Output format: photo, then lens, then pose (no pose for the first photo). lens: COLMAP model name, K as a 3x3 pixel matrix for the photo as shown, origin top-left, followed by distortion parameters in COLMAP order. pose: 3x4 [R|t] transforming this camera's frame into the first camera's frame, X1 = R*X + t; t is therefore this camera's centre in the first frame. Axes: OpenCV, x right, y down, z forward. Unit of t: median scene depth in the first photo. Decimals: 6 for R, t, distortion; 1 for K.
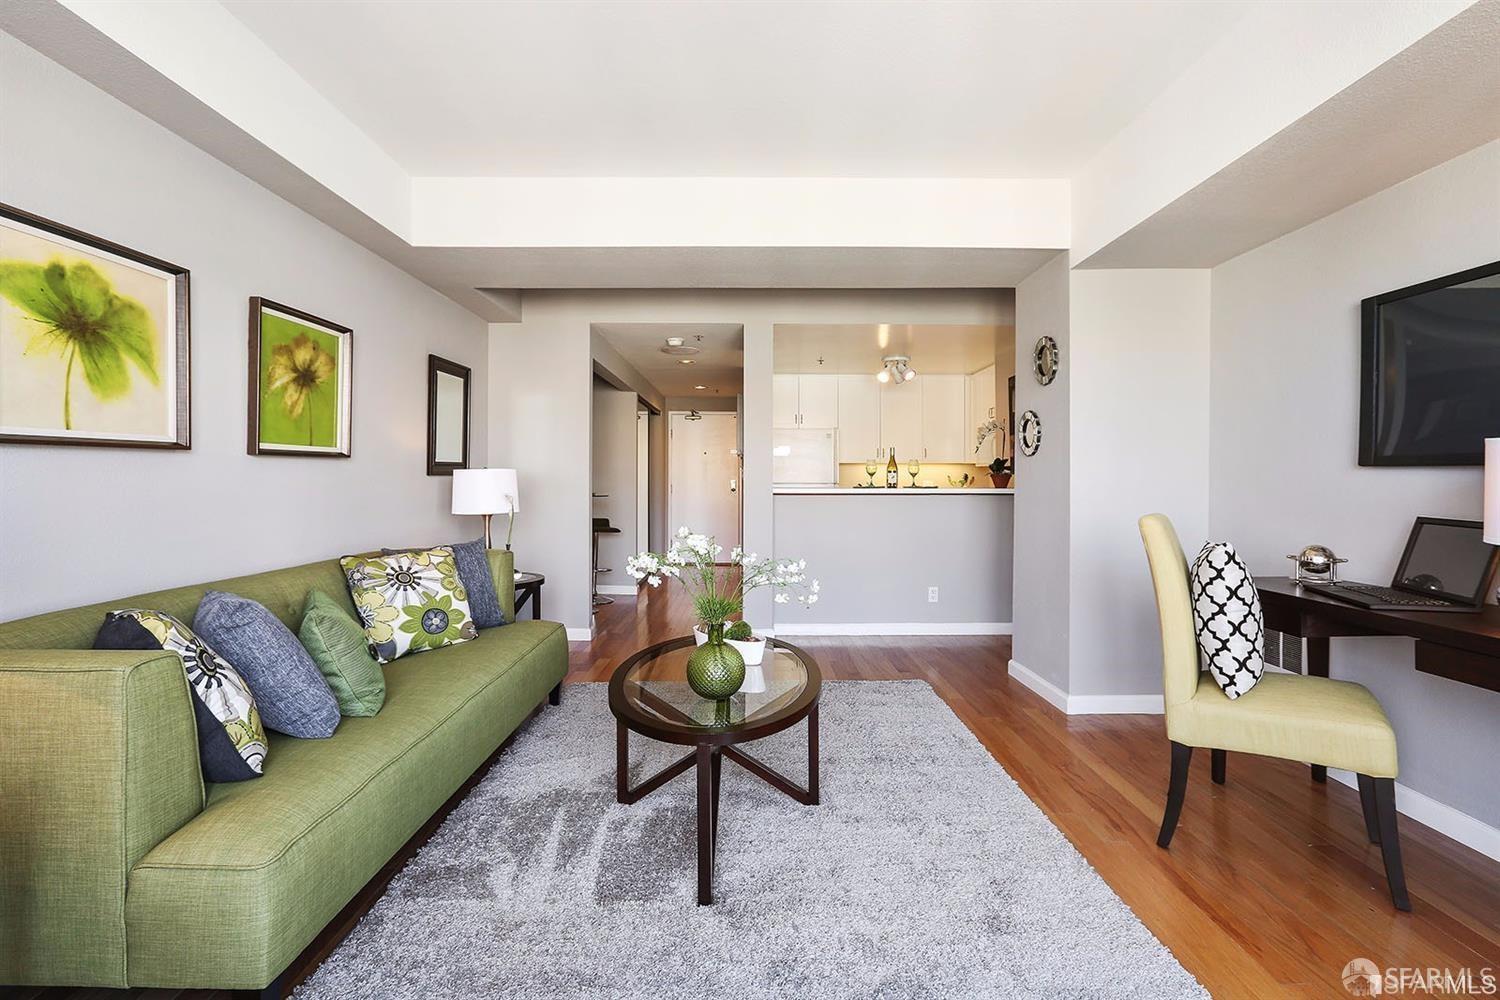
lens RADIAL K [[680.4, 0, 732.2], [0, 680.4, 487.3], [0, 0, 1]] dist [-0.001672, 0.000058]
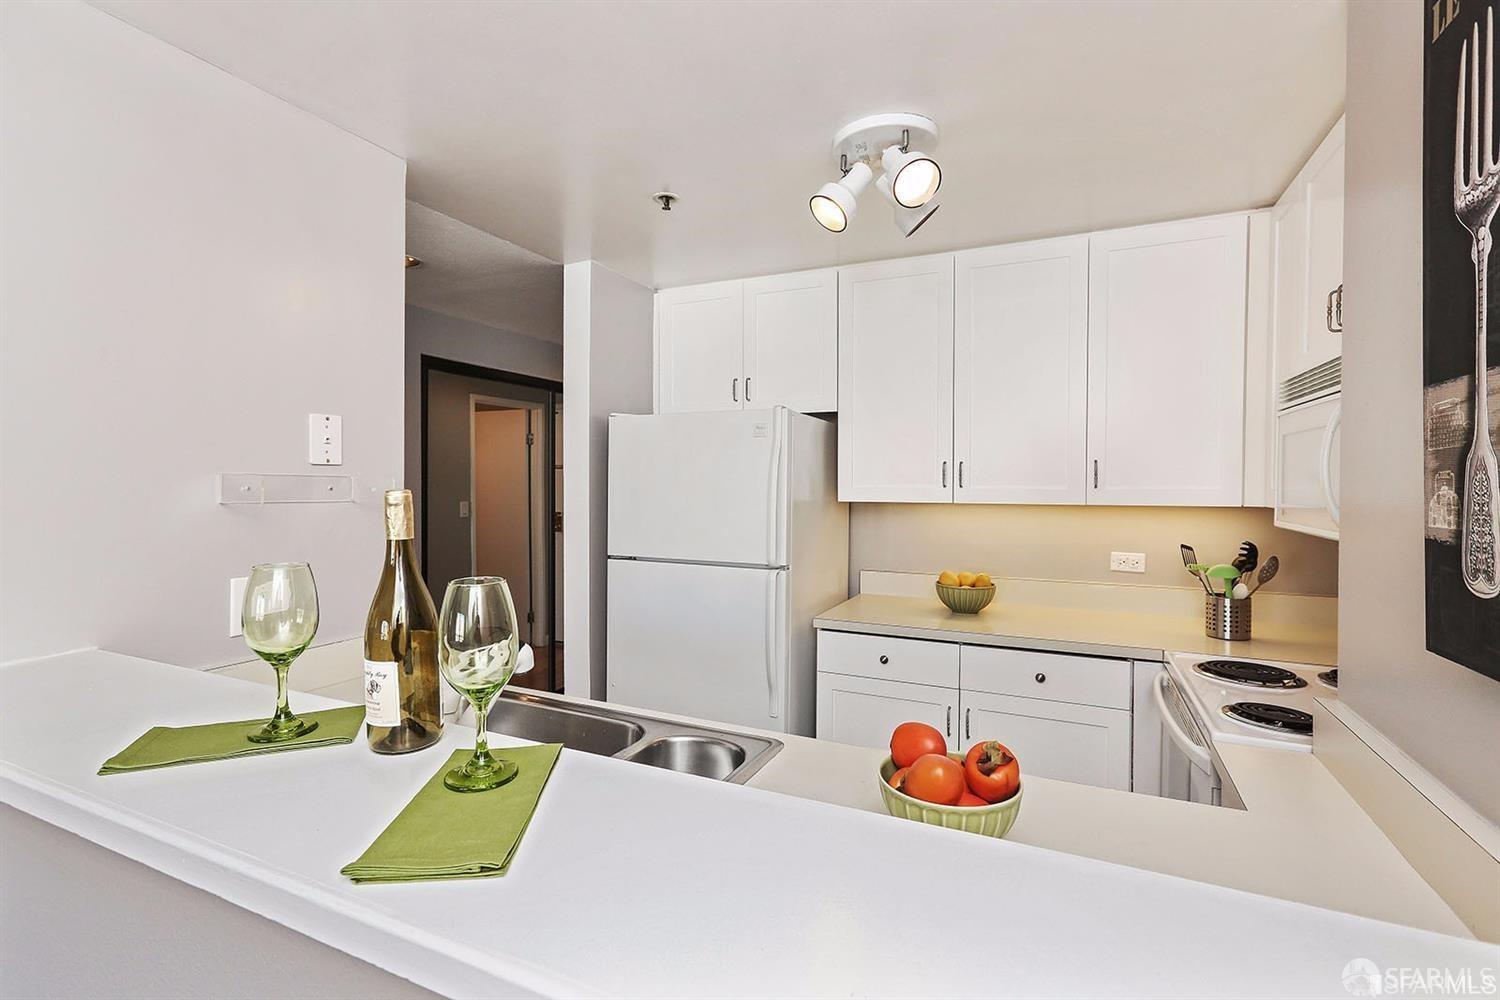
lens RADIAL K [[689.0, 0, 750.8], [0, 689.0, 494.8], [0, 0, 1]] dist [-0.000978, 0.000035]
pose [[0.915142, 0.005380, -0.403095, 0.682235], [-0.002420, 0.999966, 0.007850, -0.109174], [0.403123, -0.006209, 0.915125, 1.626546]]
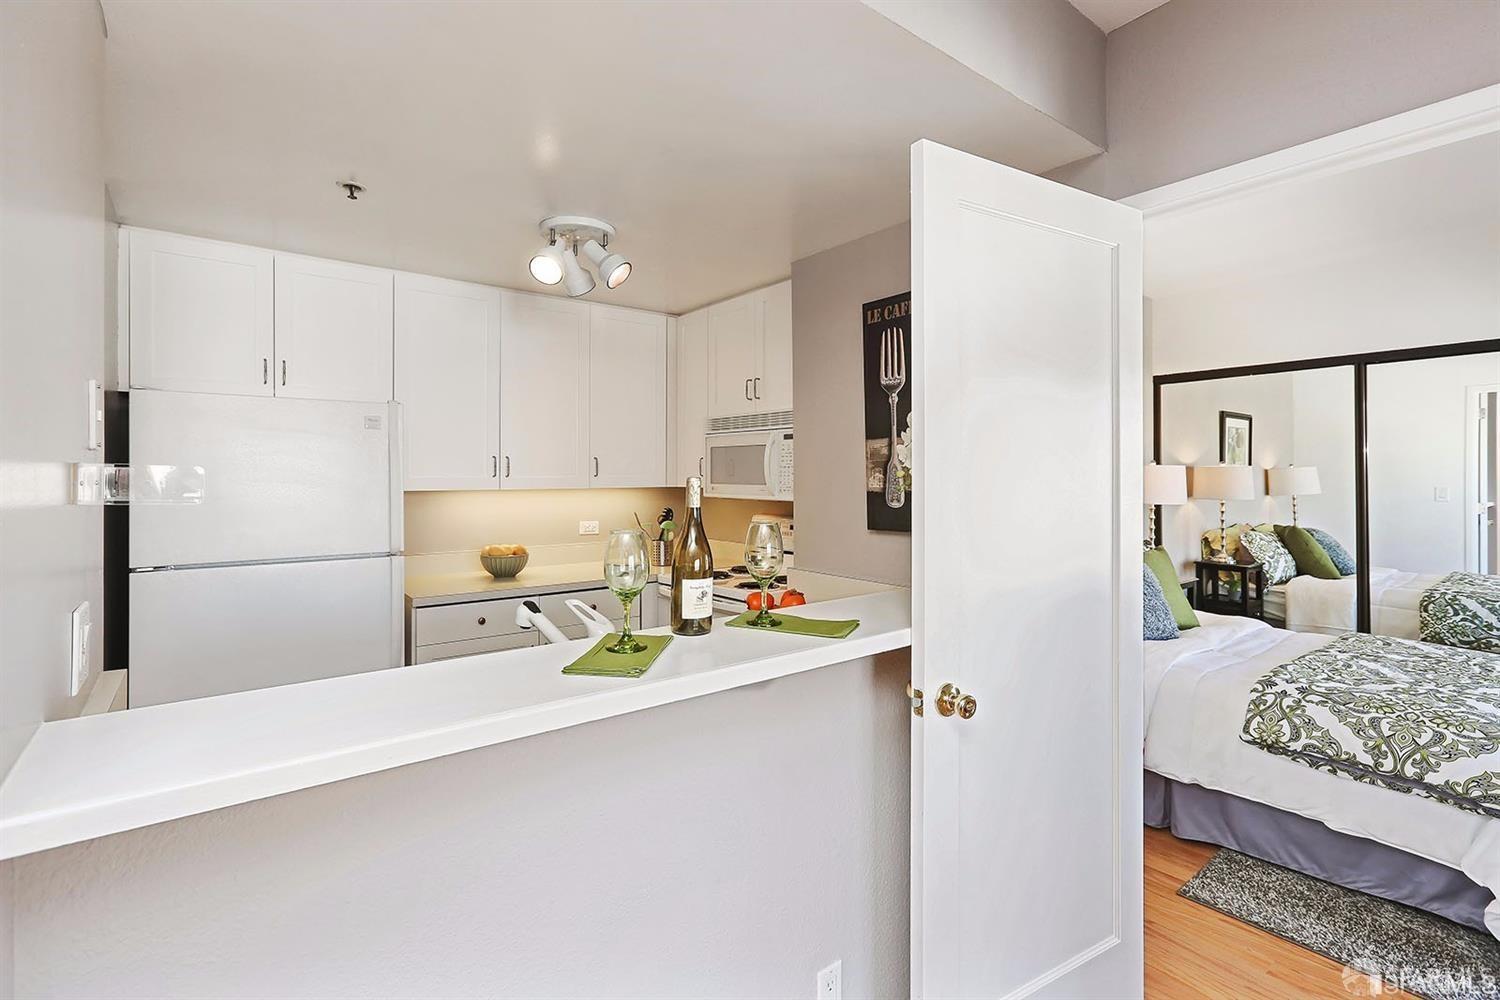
lens RADIAL K [[690.4, 0, 746.1], [0, 690.4, 471.9], [0, 0, 1]] dist [-0.016183, 0.009729]
pose [[0.774346, -0.002196, 0.632759, 0.156644], [0.009954, 0.999913, -0.008711, -0.107034], [-0.632685, 0.013044, 0.774300, 1.438251]]
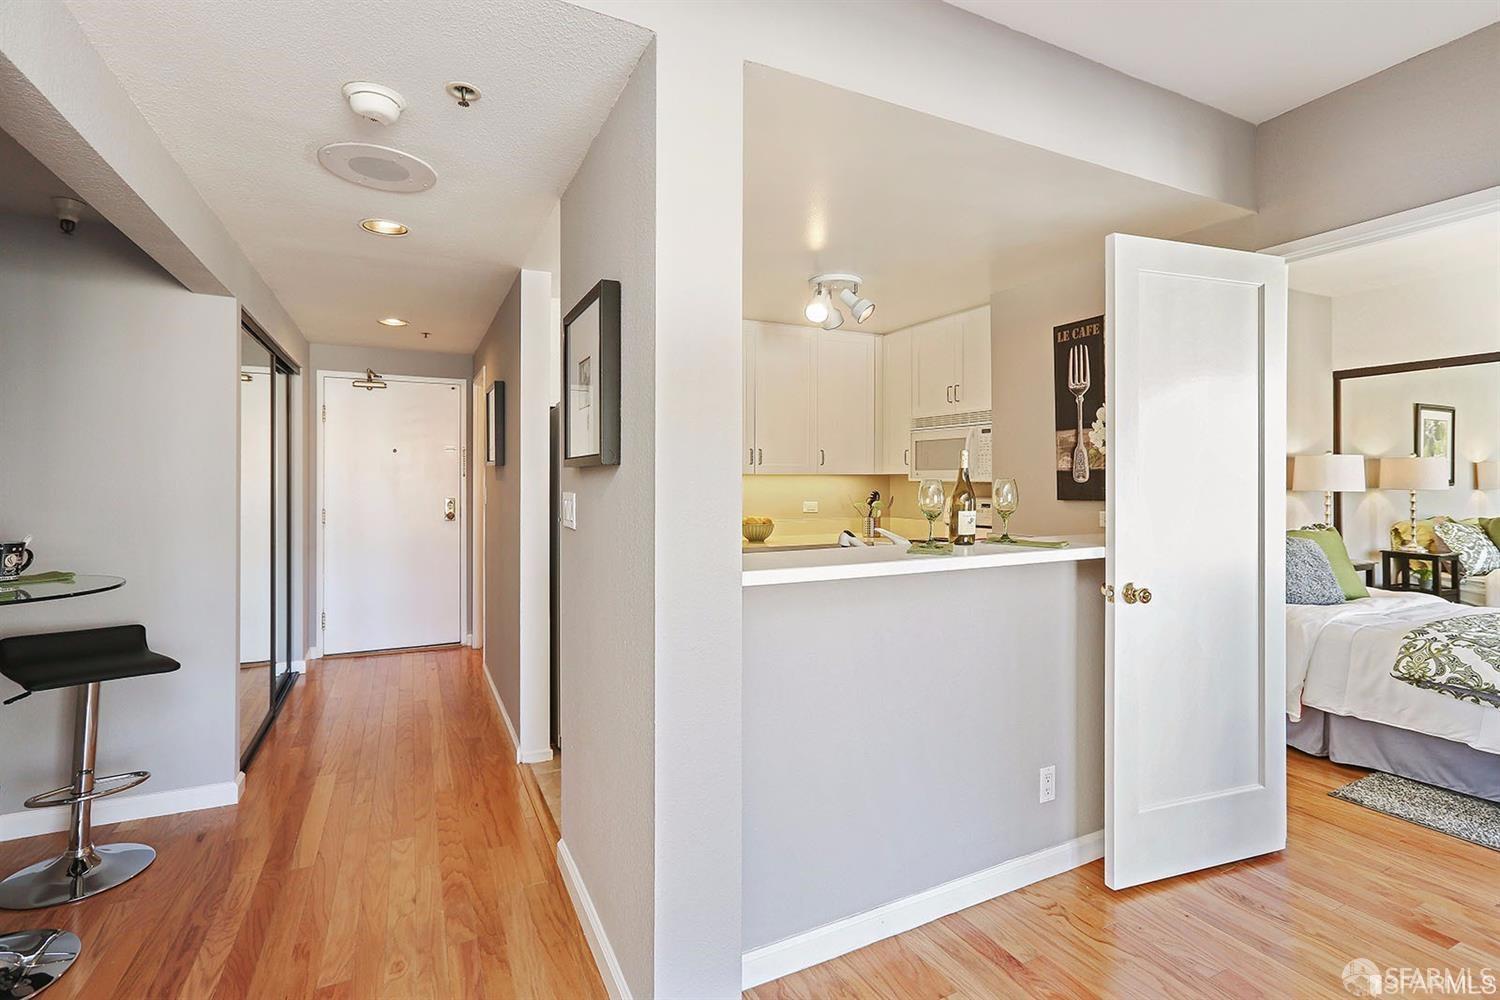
lens RADIAL K [[686.0, 0, 747.9], [0, 686.0, 477.2], [0, 0, 1]] dist [-0.000383, 0.000700]
pose [[0.885175, -0.002922, 0.465248, -0.152085], [0.007752, 0.999934, -0.008469, -0.071879], [-0.465193, 0.011103, 0.885140, 1.252138]]
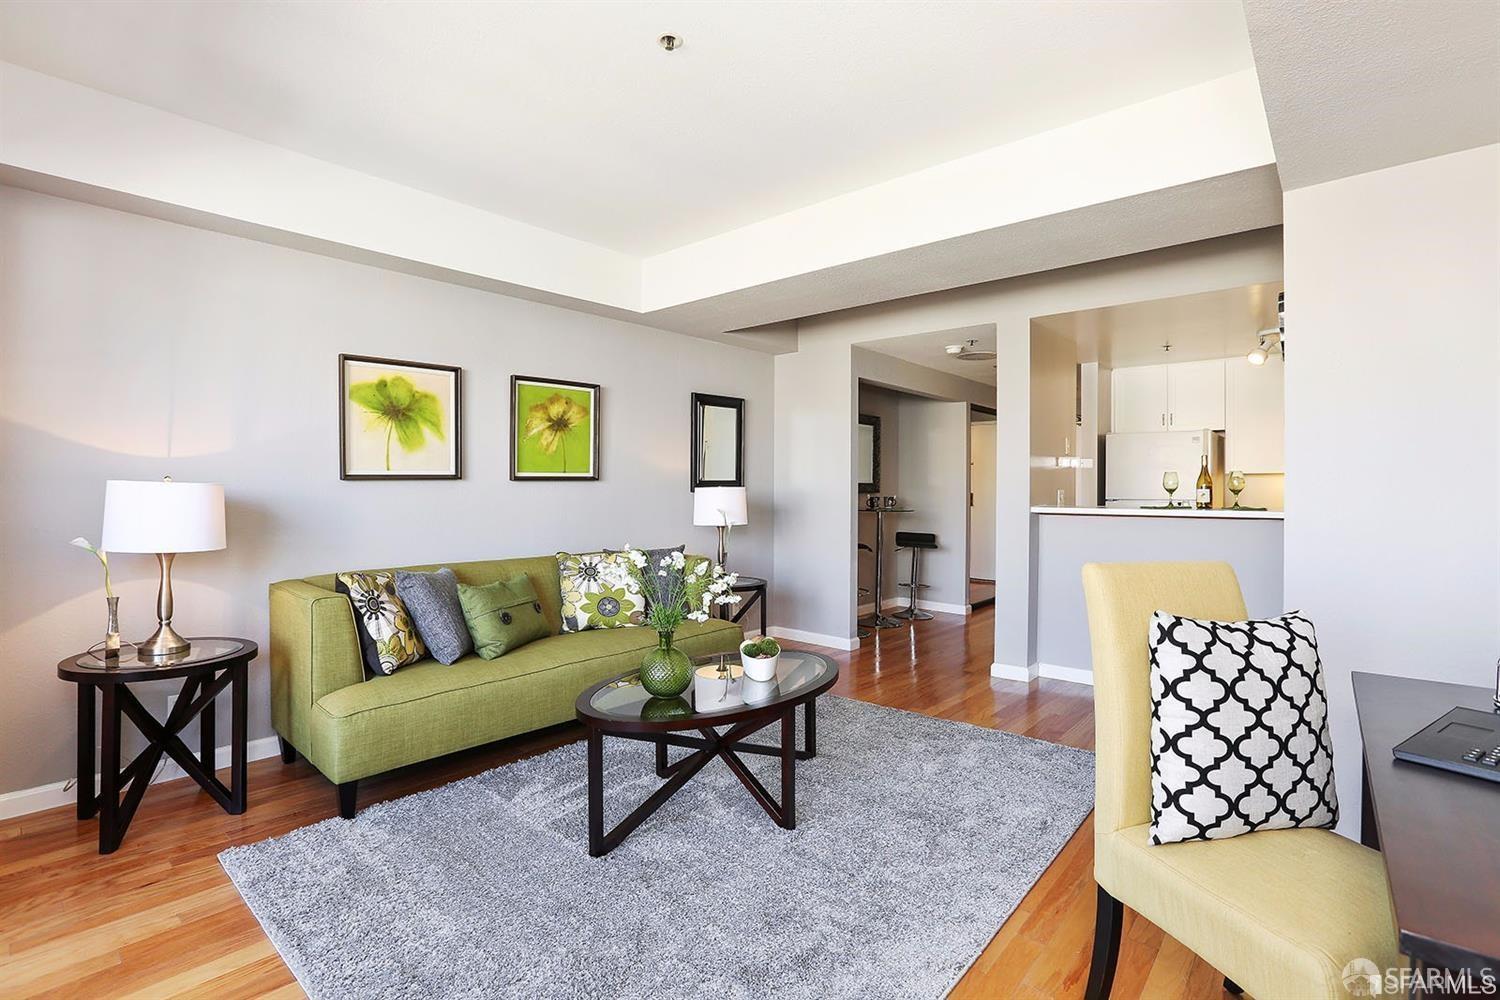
lens RADIAL K [[704.5, 0, 735.9], [0, 704.5, 483.6], [0, 0, 1]] dist [-0.054315, 0.020040]
pose [[0.757258, -0.002602, -0.653111, 0.626789], [-0.008888, 0.999858, -0.014289, -0.021399], [0.653055, 0.016625, 0.757128, 0.141833]]
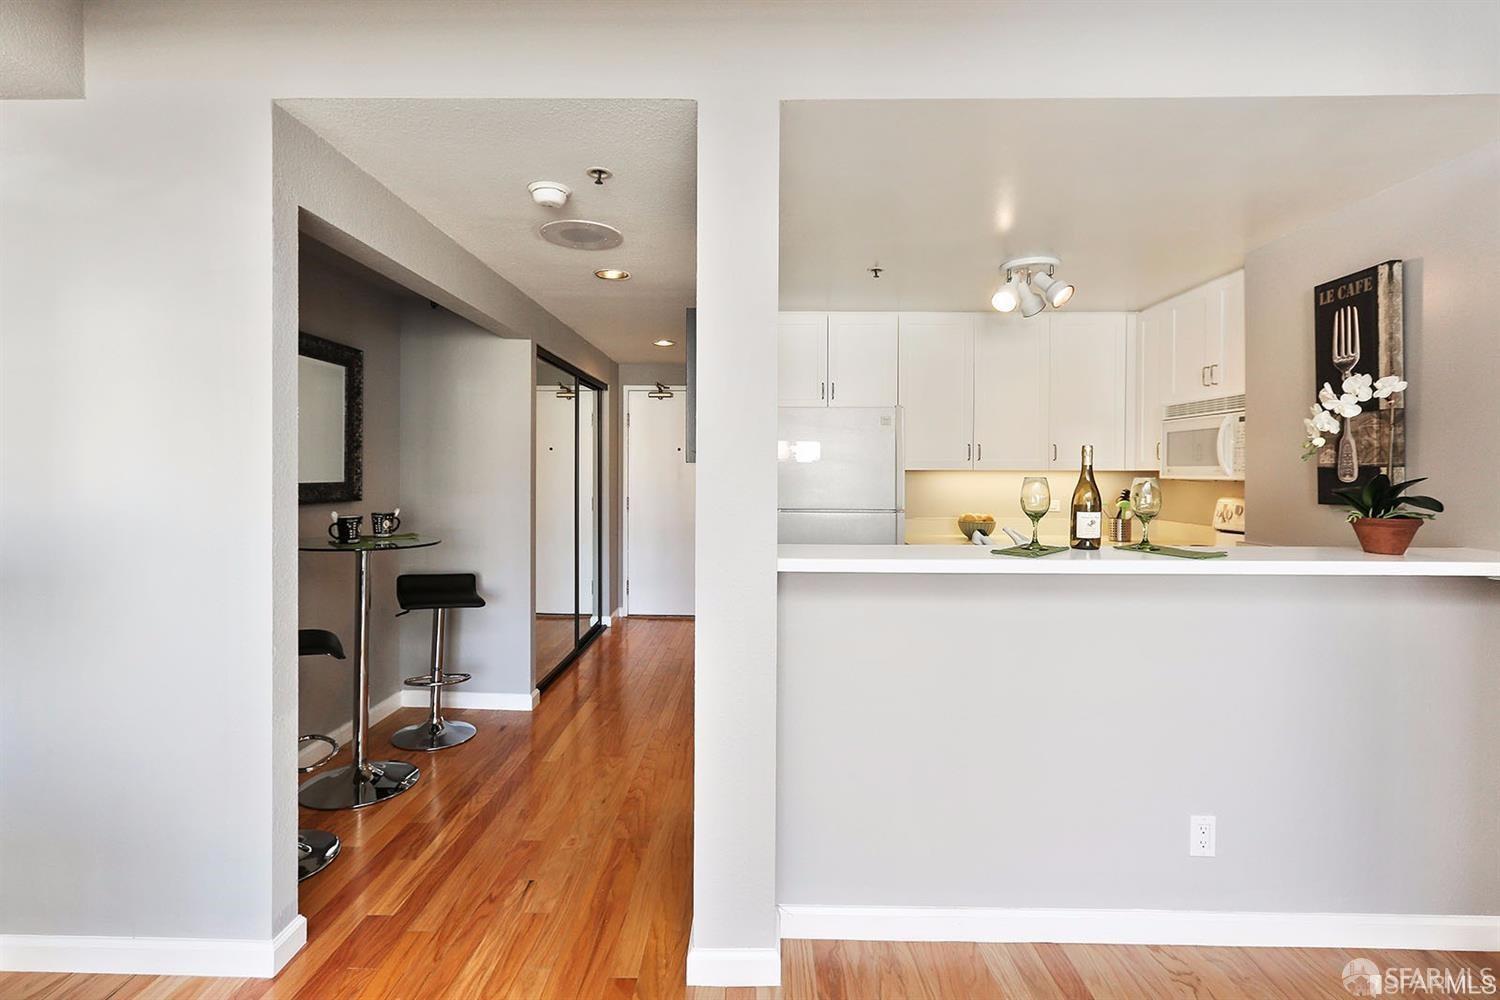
lens RADIAL K [[686.0, 0, 747.9], [0, 686.0, 477.2], [0, 0, 1]] dist [-0.000383, 0.000700]
pose [[0.999980, 0.001601, 0.006119, 0.074163], [-0.001586, 0.999996, -0.002434, -0.071908], [-0.006123, 0.002425, 0.999978, 1.120996]]
